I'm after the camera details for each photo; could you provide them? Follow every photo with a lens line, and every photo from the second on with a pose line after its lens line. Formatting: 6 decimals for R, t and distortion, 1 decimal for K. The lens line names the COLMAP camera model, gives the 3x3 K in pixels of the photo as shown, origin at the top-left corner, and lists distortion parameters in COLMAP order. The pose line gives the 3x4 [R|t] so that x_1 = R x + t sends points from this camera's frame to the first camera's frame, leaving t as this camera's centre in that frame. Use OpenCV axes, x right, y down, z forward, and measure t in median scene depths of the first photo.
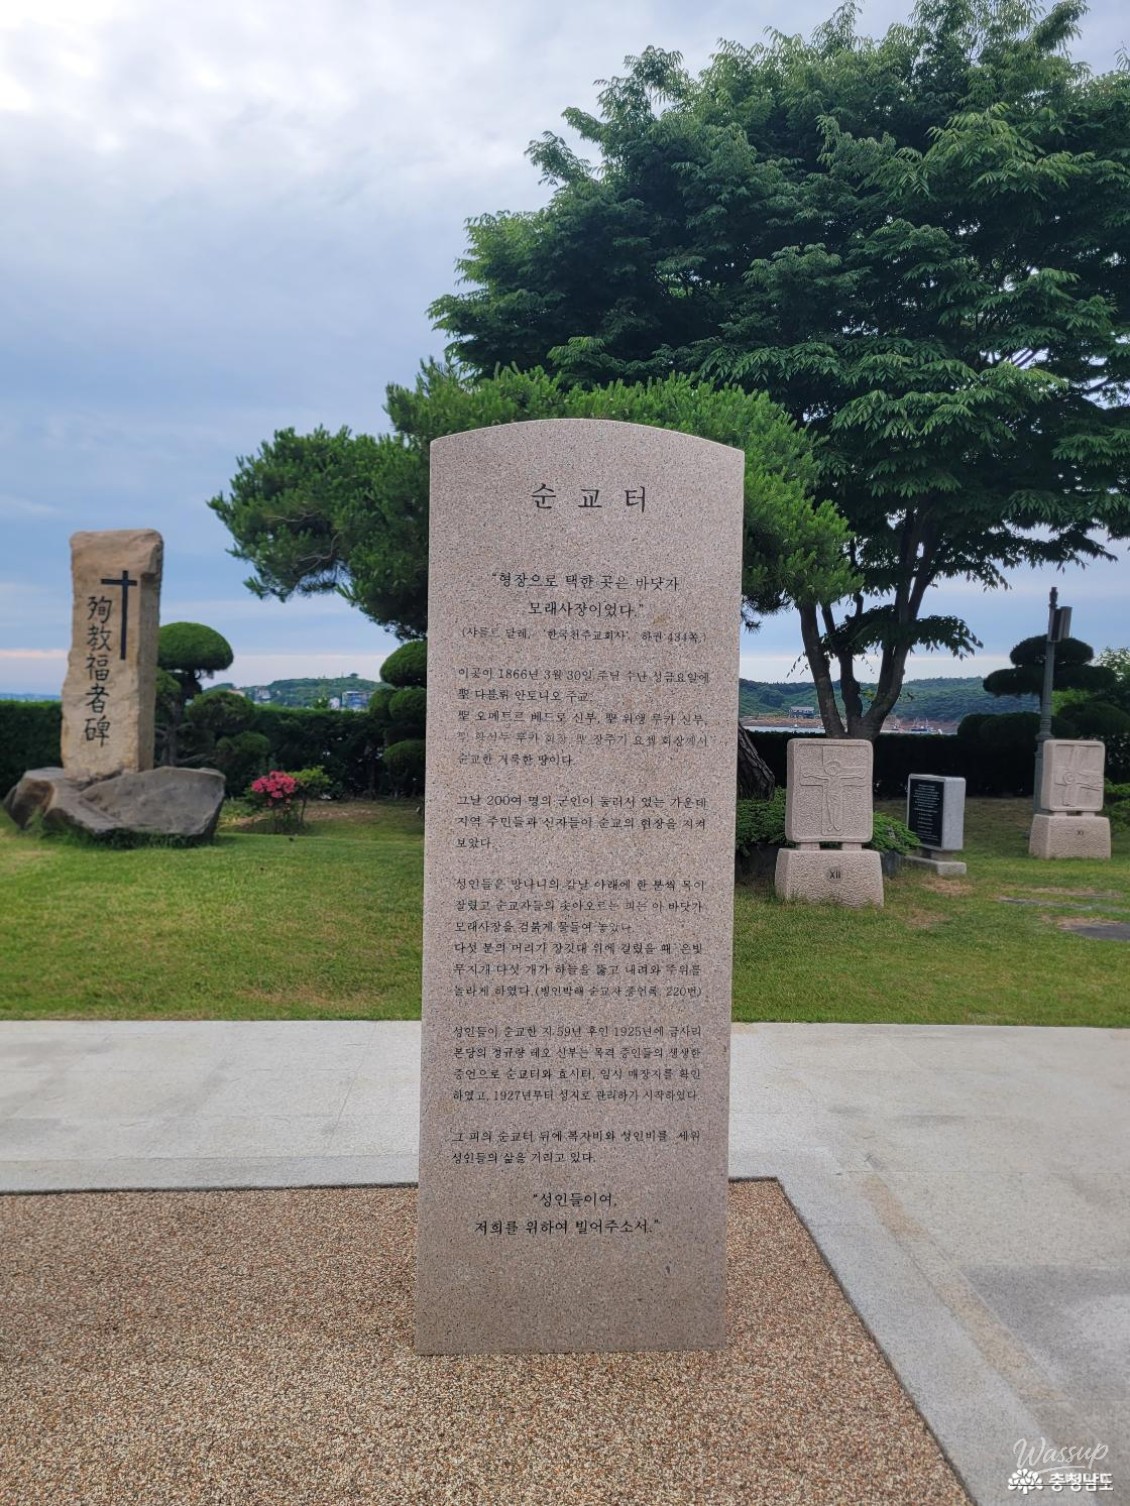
lens RADIAL K [[1141.6, 0, 568.6], [0, 1141.6, 758.3], [0, 0, 1]] dist [0.027733, 0.006715]
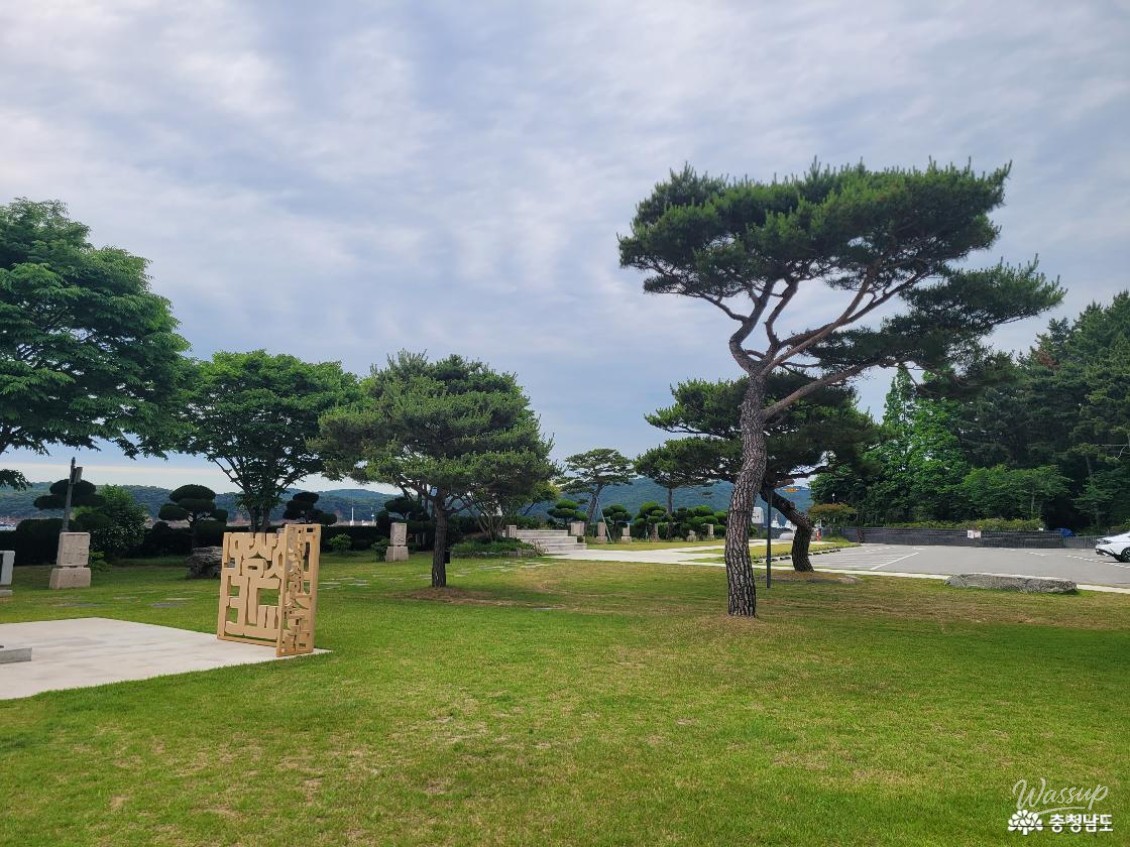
lens RADIAL K [[856.6, 0, 566.6], [0, 856.6, 420.5], [0, 0, 1]] dist [0.027733, 0.006715]
pose [[0.638910, 0.087862, 0.764247, -0.210954], [0.021067, 0.991085, -0.131553, 0.008283], [-0.768993, 0.100151, 0.631363, -0.691978]]
